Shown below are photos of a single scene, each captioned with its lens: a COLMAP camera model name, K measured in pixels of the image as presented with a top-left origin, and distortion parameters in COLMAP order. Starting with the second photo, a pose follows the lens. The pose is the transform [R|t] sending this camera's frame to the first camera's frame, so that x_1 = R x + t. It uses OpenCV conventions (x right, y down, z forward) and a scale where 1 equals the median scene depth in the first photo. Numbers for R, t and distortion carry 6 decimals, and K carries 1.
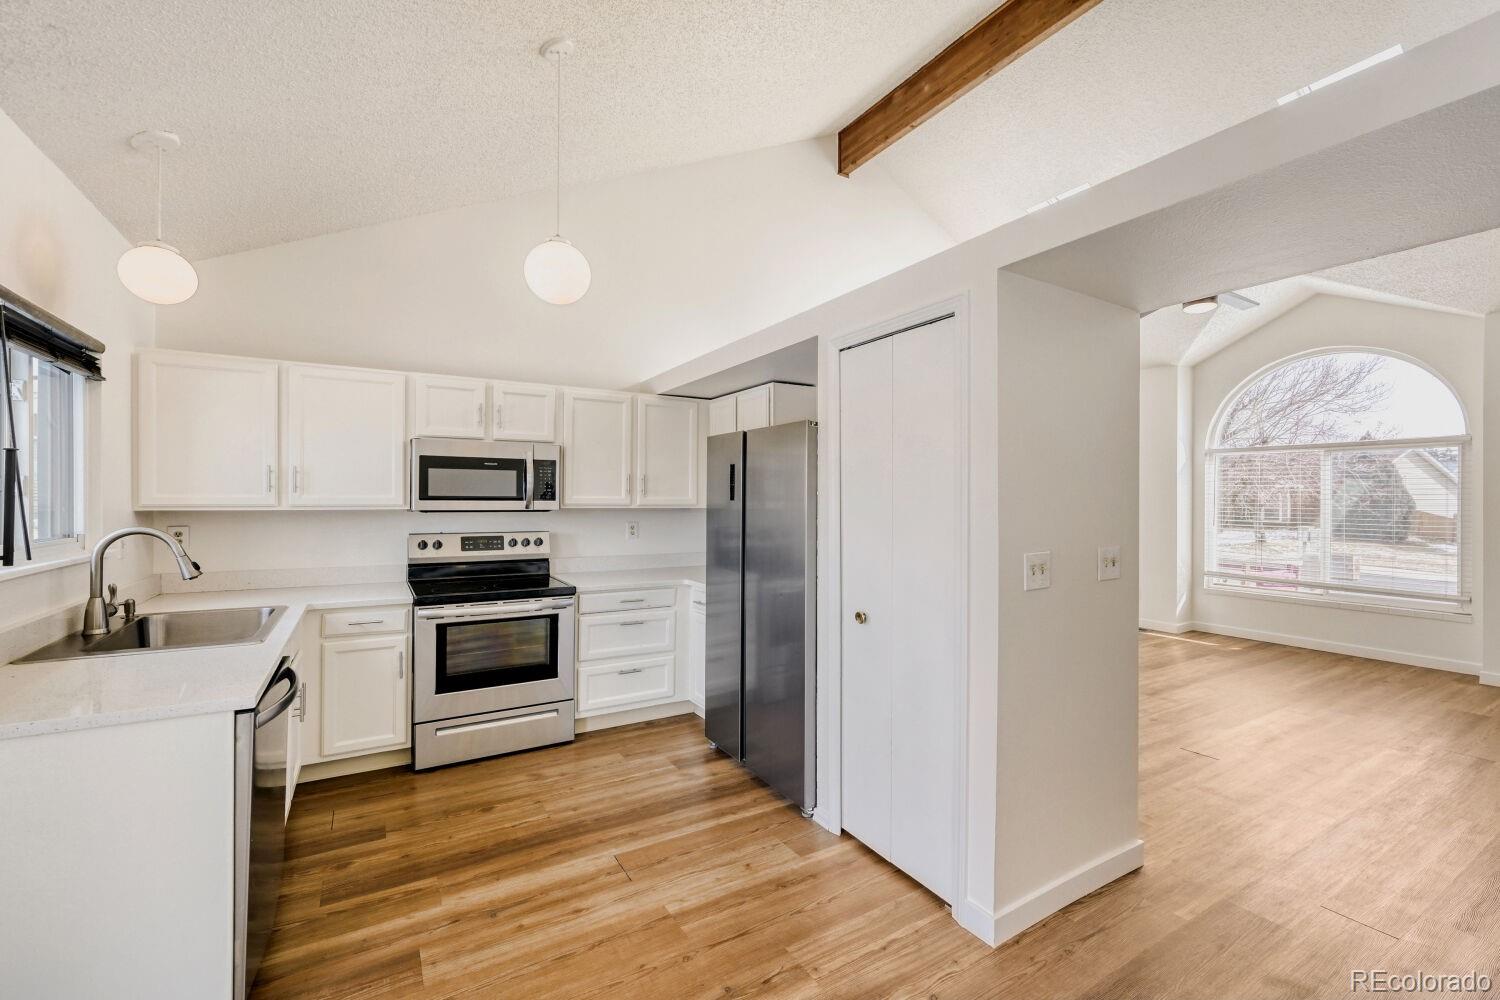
lens RADIAL K [[564.4, 0, 752.4], [0, 564.4, 504.7], [0, 0, 1]] dist [0.000186, 0.000121]
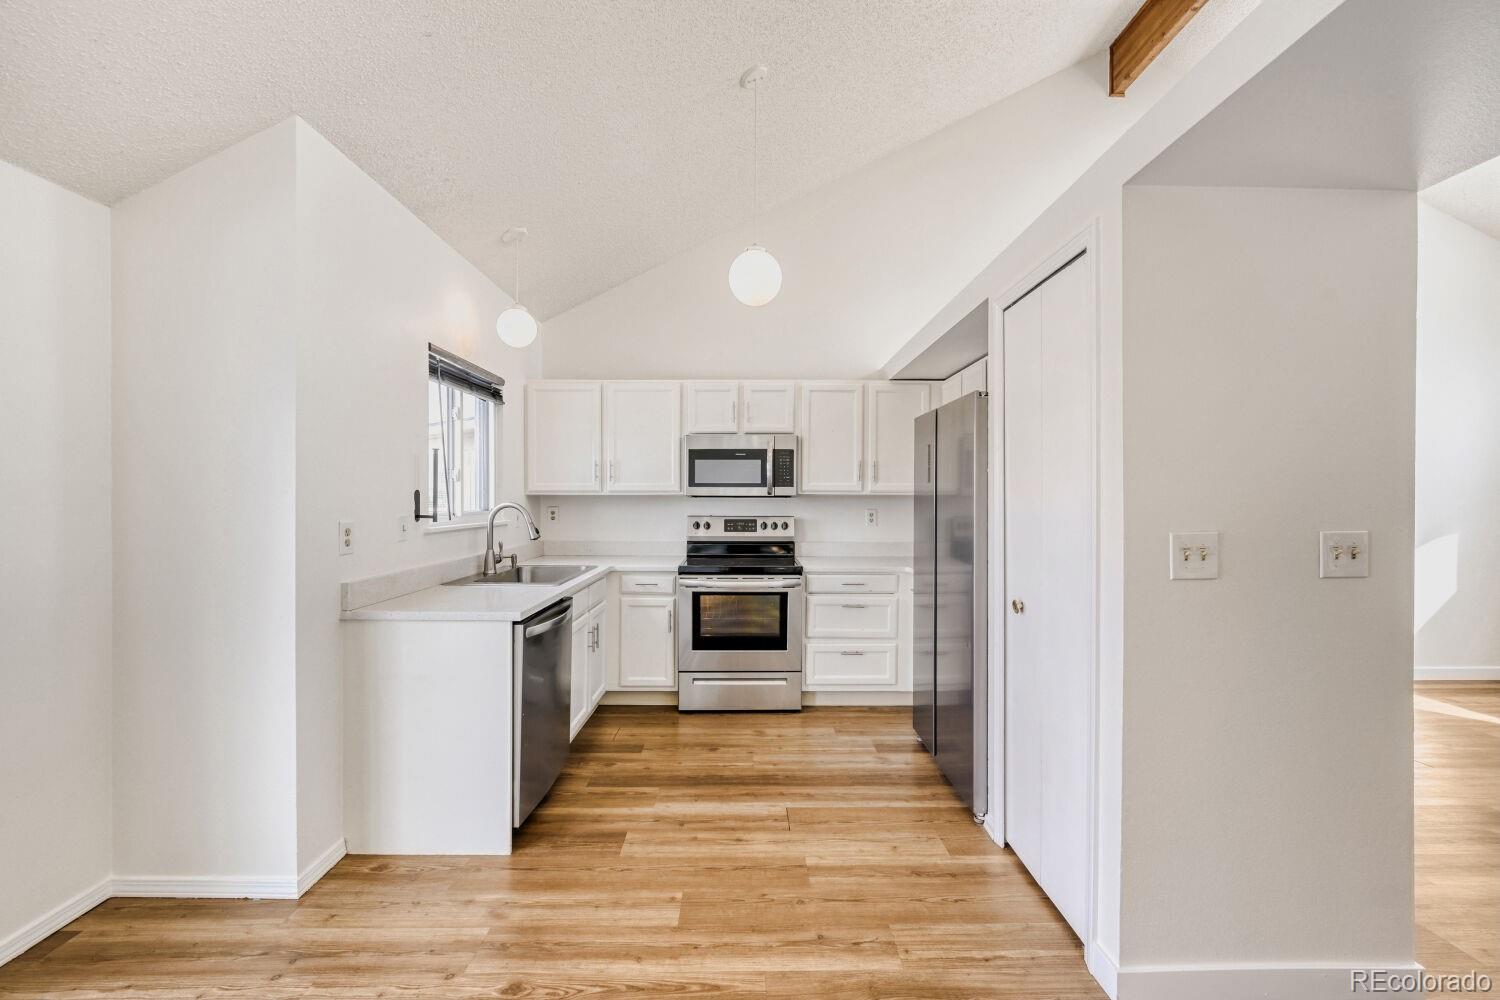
lens RADIAL K [[572.9, 0, 750.0], [0, 572.9, 500.0], [0, 0, 1]] dist [-0.000144, 0.000129]
pose [[0.876999, 0.010170, -0.480384, 0.160097], [-0.008454, 0.999948, 0.005735, 0.018327], [0.480418, -0.000968, 0.877039, 0.000704]]
